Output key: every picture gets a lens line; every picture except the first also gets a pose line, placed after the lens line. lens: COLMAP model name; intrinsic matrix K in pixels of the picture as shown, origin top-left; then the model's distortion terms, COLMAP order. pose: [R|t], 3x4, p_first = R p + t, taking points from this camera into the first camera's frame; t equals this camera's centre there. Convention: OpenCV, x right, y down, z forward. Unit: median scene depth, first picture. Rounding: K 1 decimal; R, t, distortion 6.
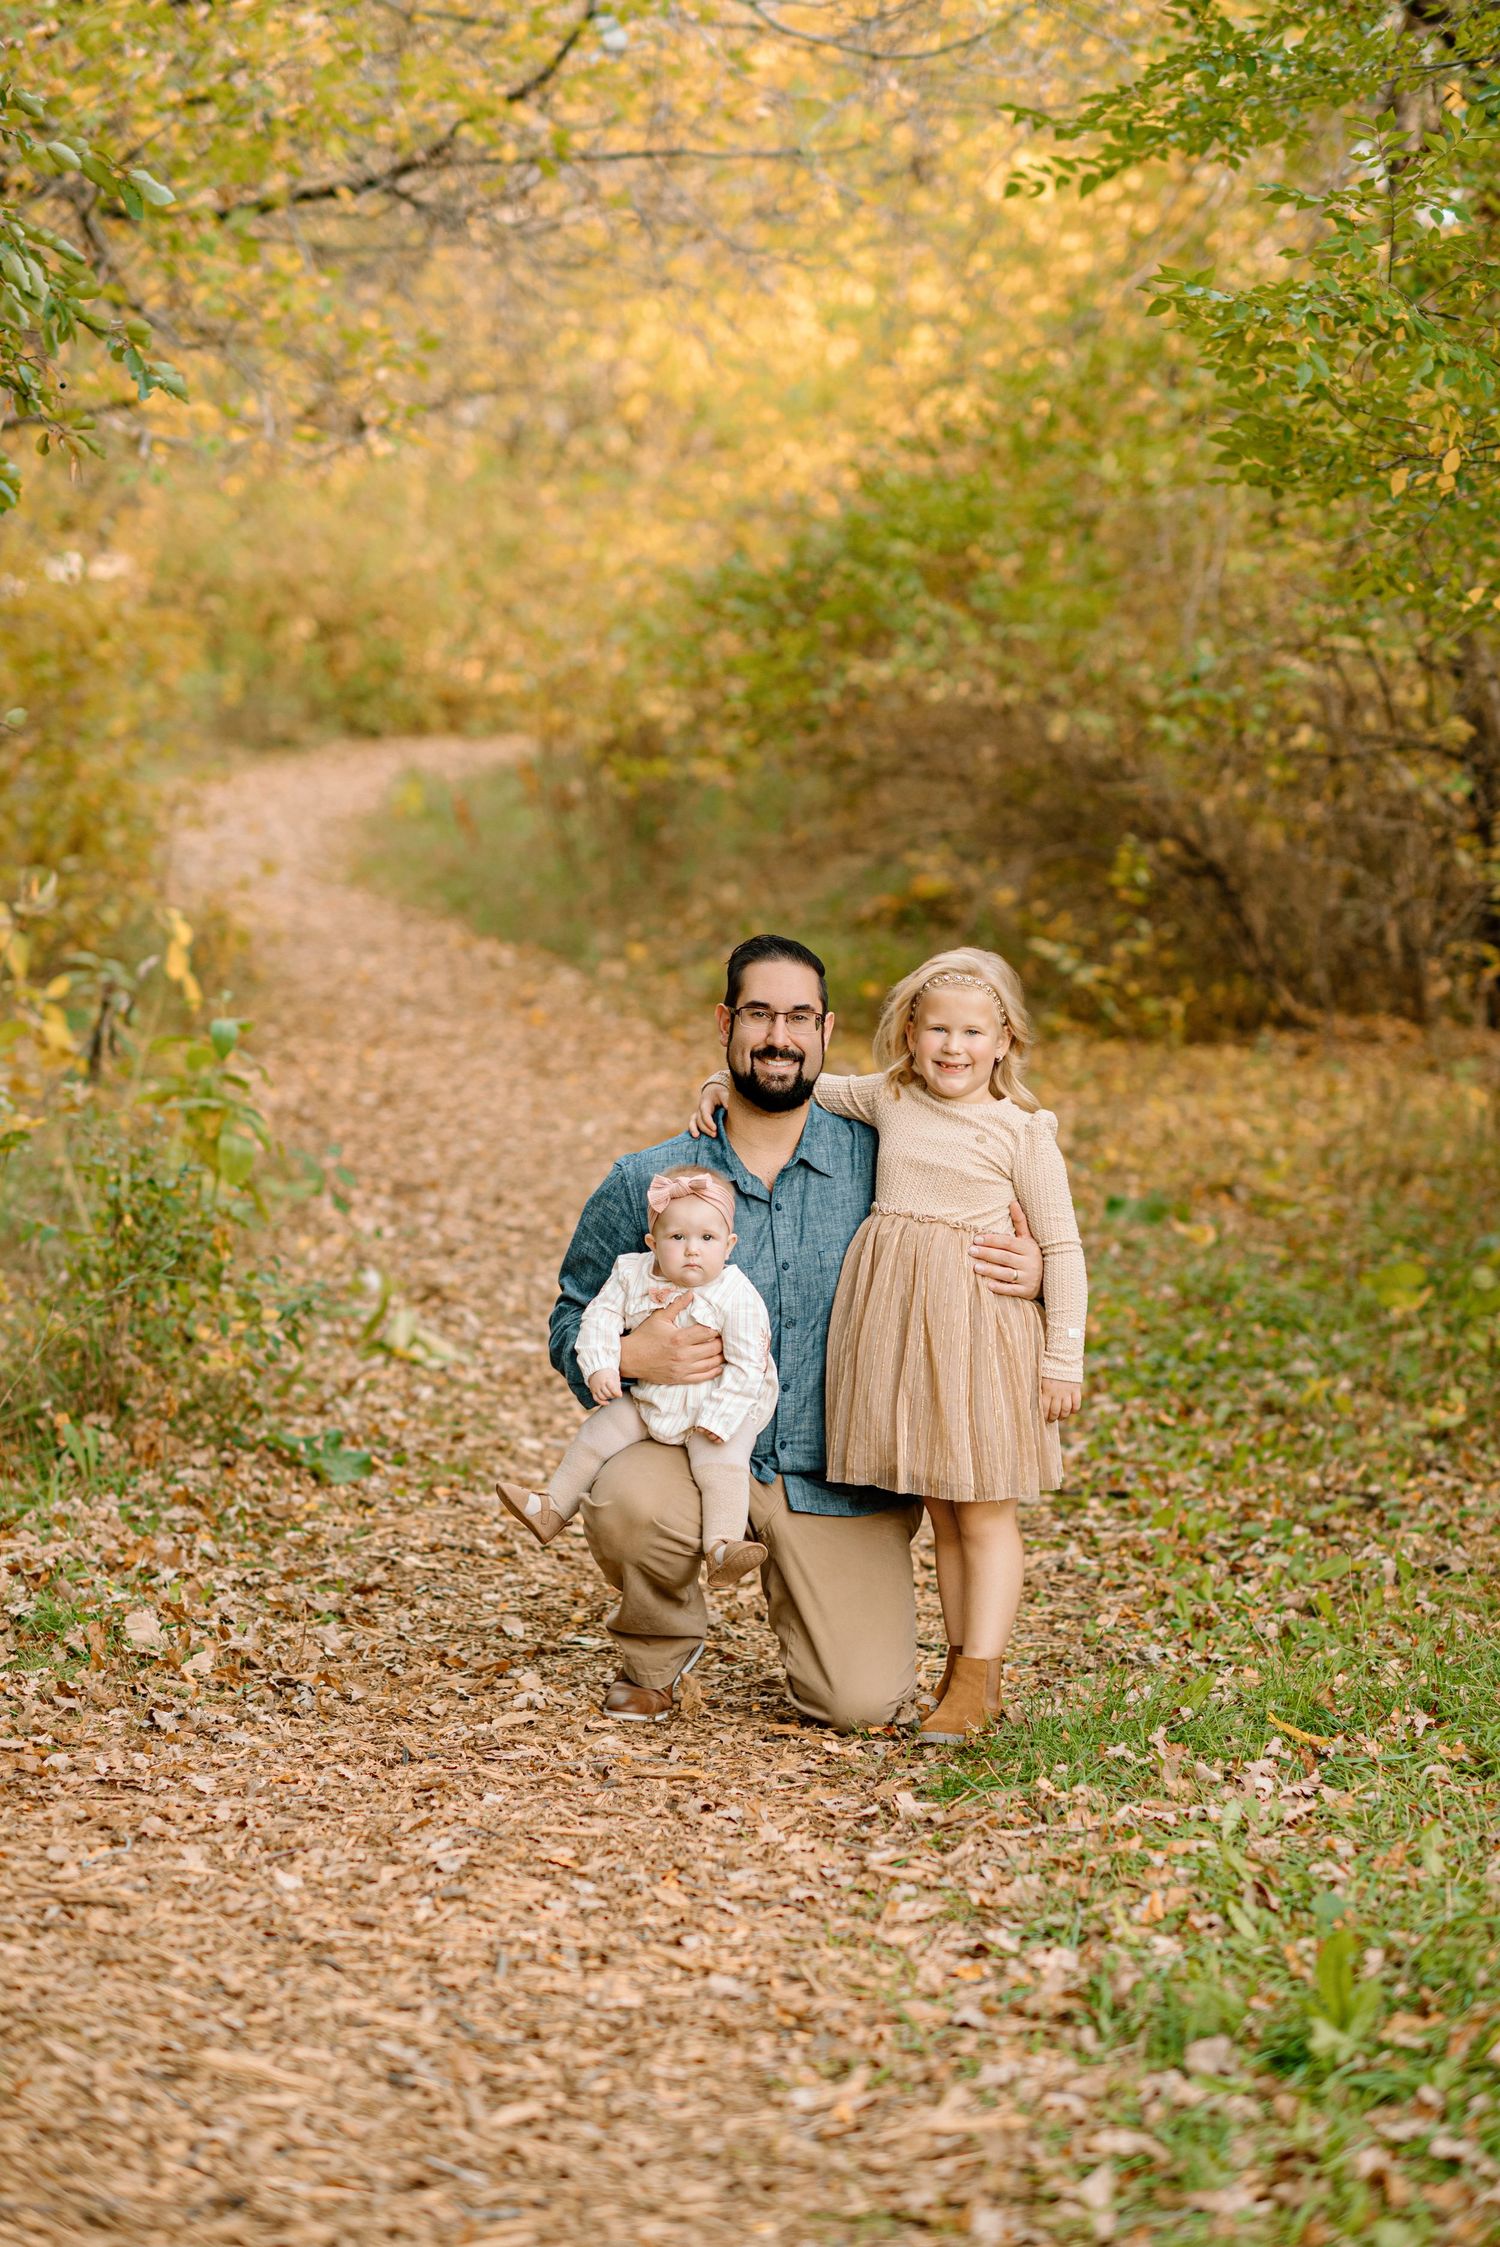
lens RADIAL K [[5425.7, 0, 752.2], [0, 5425.7, 1120.9], [0, 0, 1]] dist [0.497672, -4.307231]
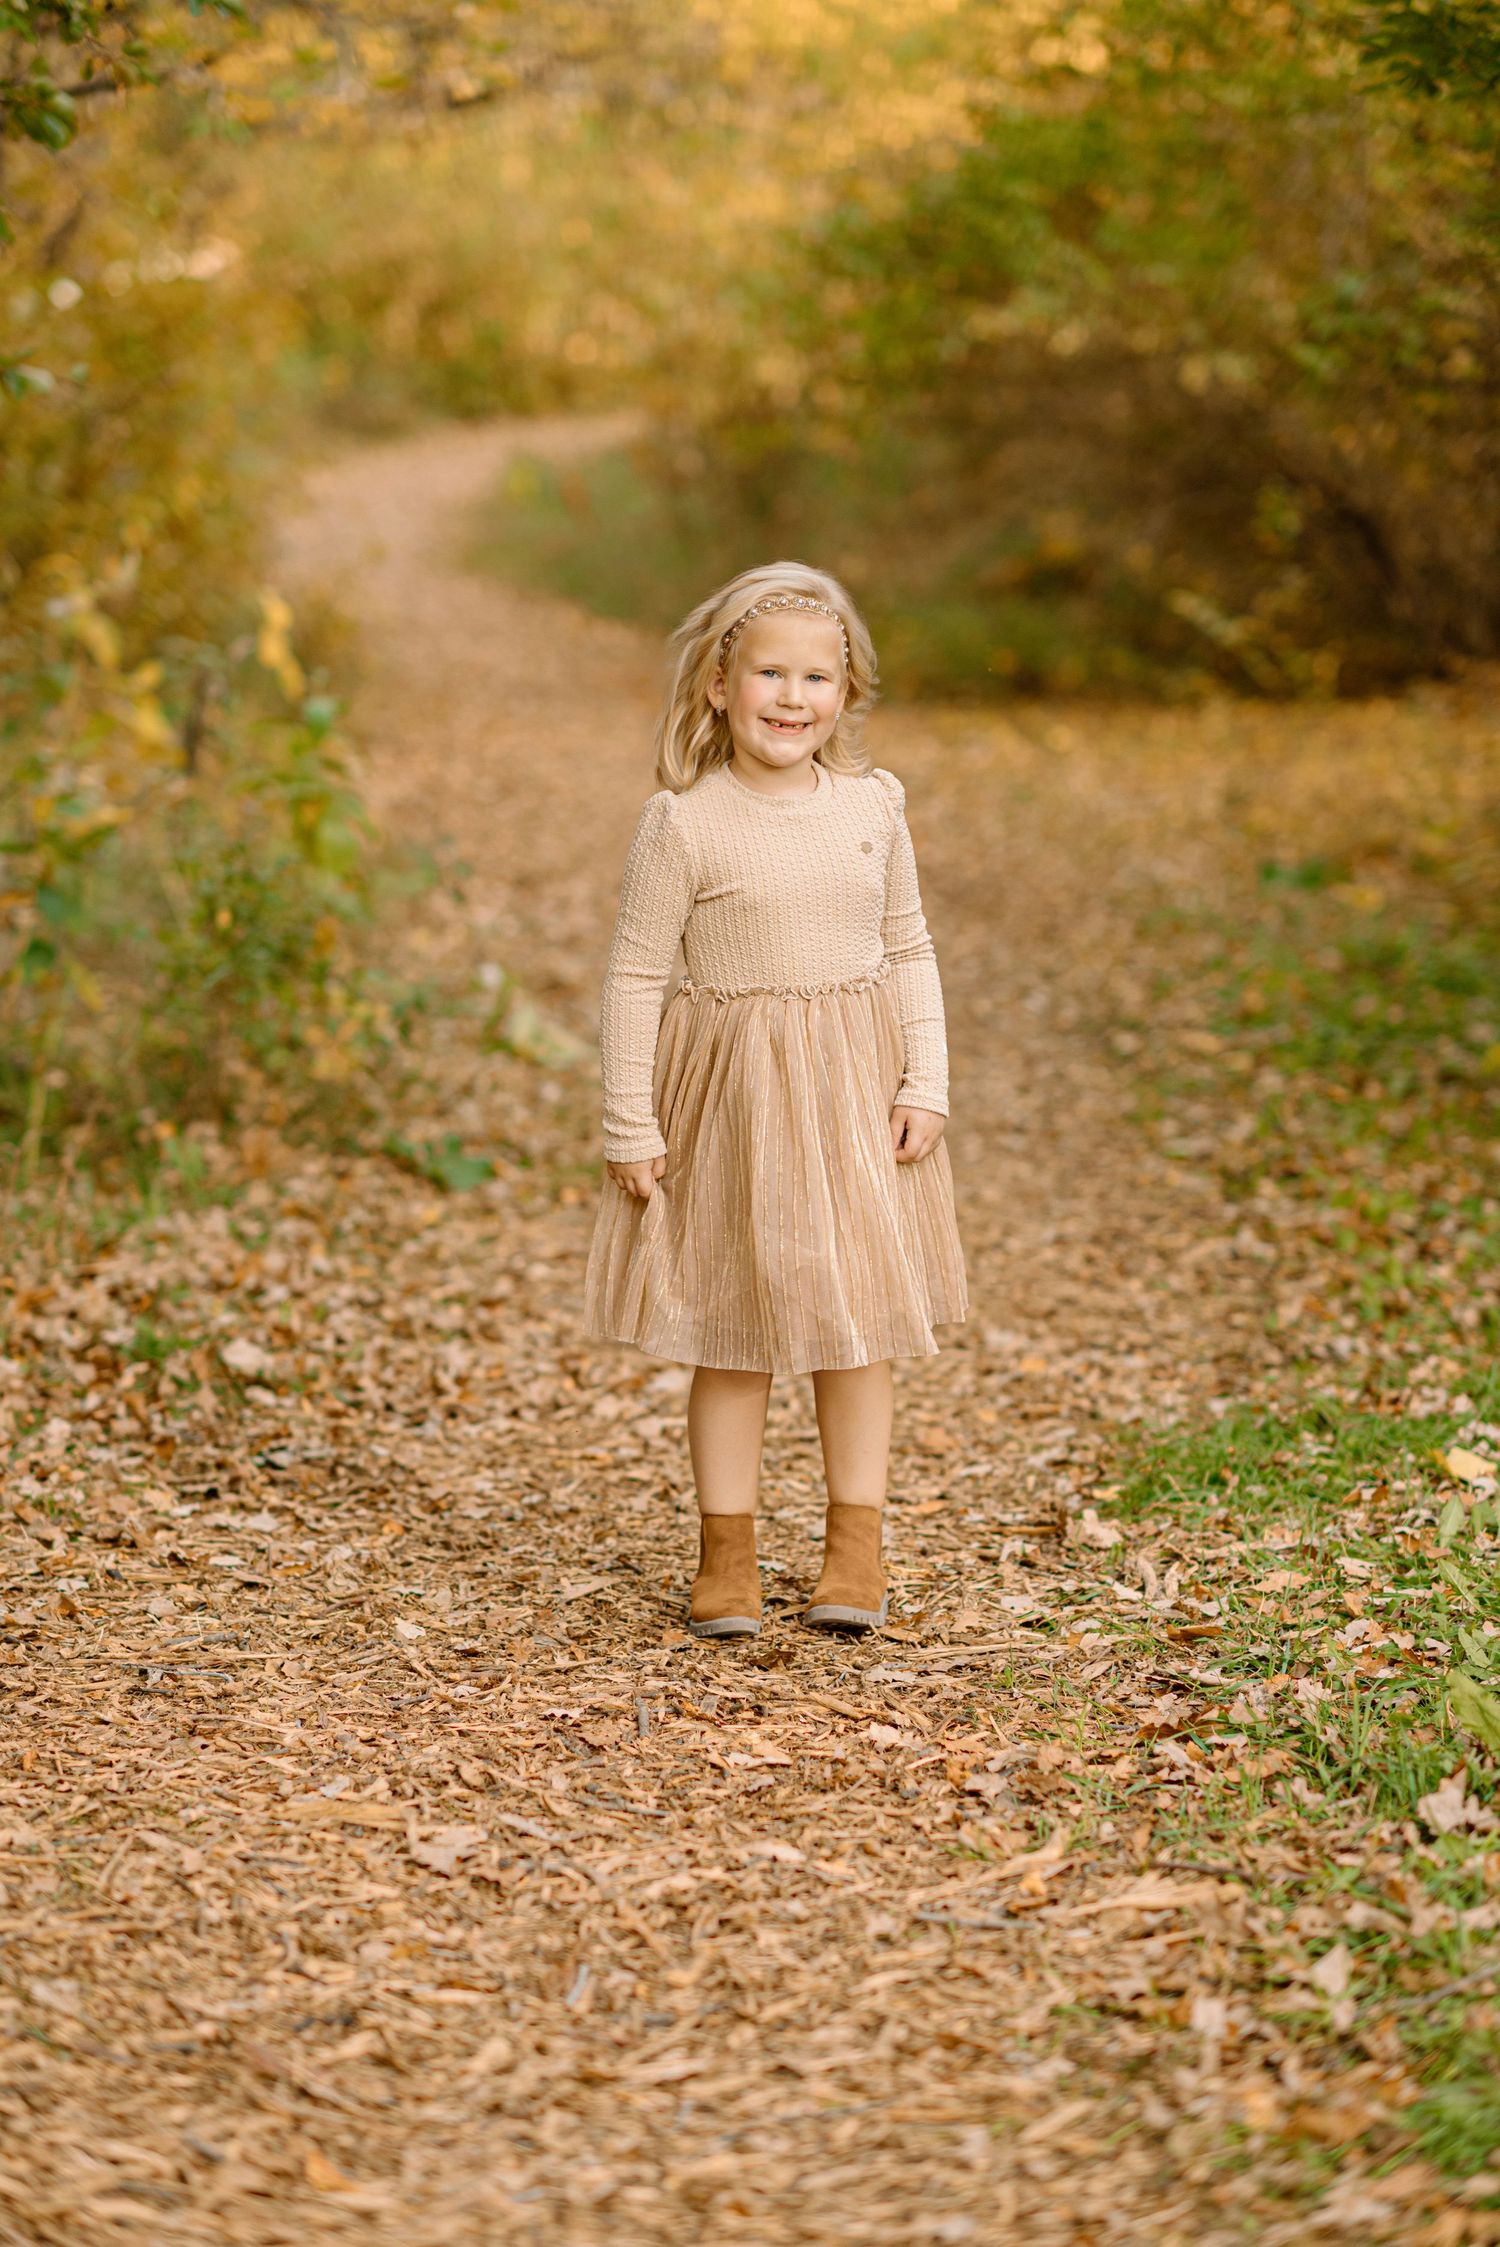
lens RADIAL K [[5425.7, 0, 752.2], [0, 5425.7, 1120.9], [0, 0, 1]] dist [0.497672, -4.307231]
pose [[0.999145, -0.032586, -0.025458, -0.001320], [0.033974, 0.997845, 0.056137, 0.003579], [0.023574, -0.056954, 0.998098, 0.066451]]
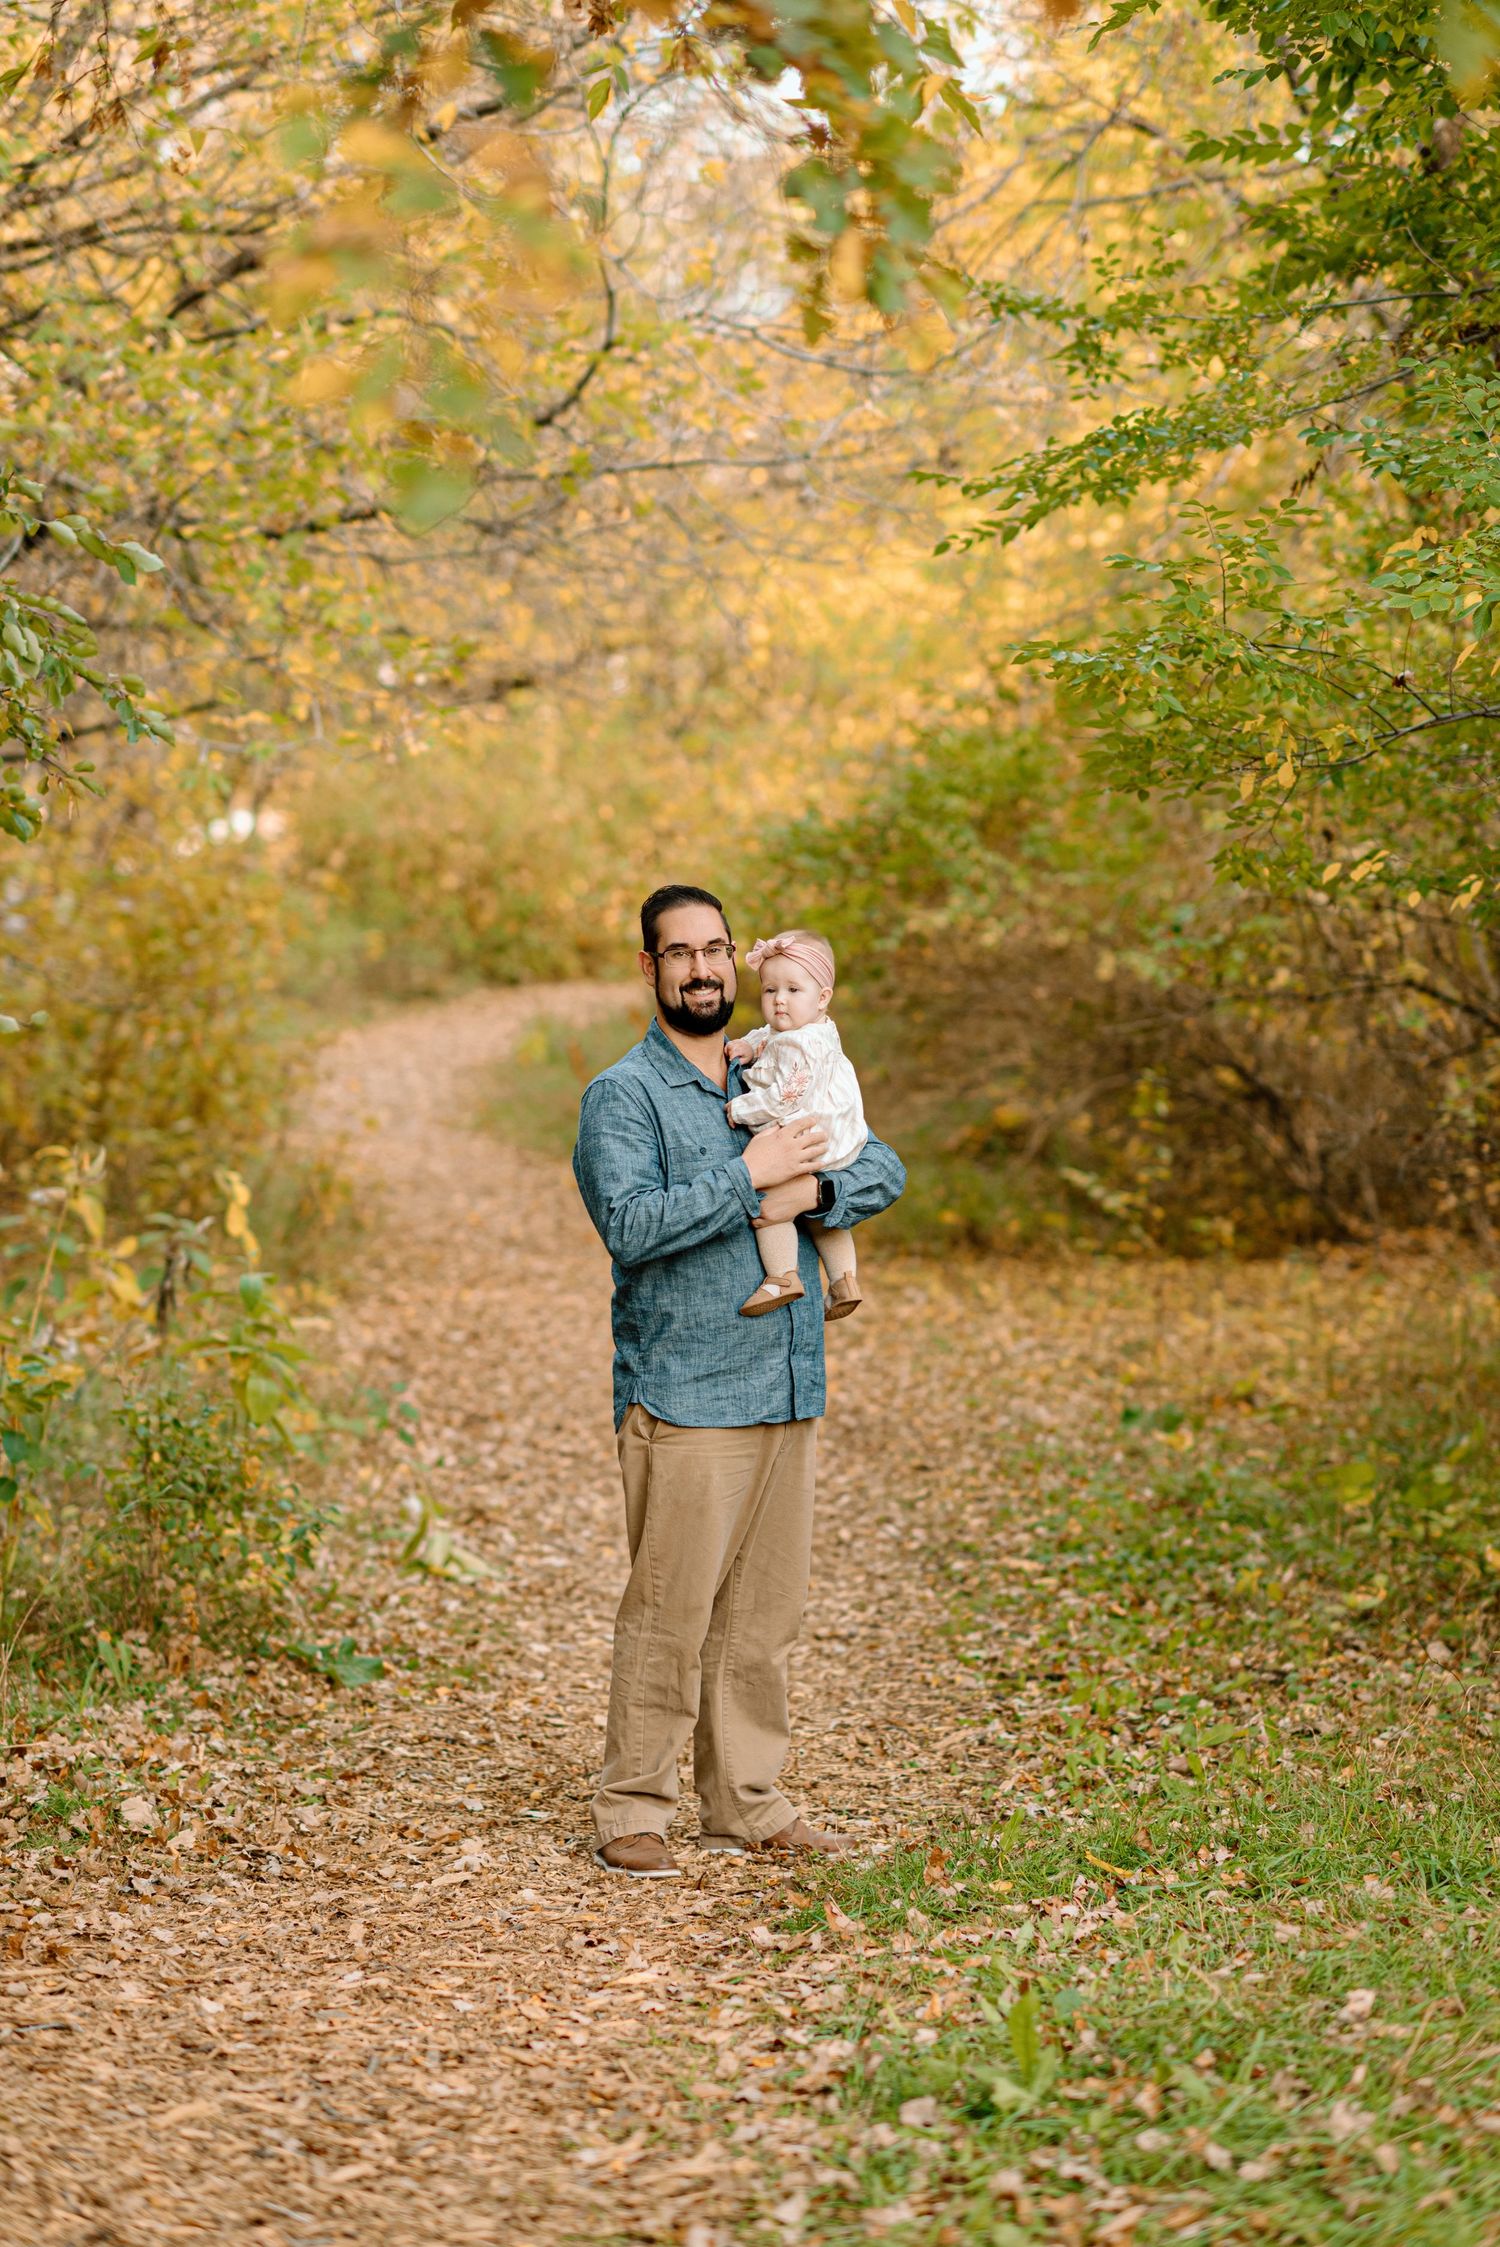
lens RADIAL K [[5456.2, 0, 754.1], [0, 5456.2, 1131.2], [0, 0, 1]] dist [0.522913, -4.608433]
pose [[0.998742, -0.031802, -0.038760, 0.054830], [0.030276, 0.998768, -0.039328, -0.000680], [0.039963, 0.038105, 0.998474, -0.130837]]
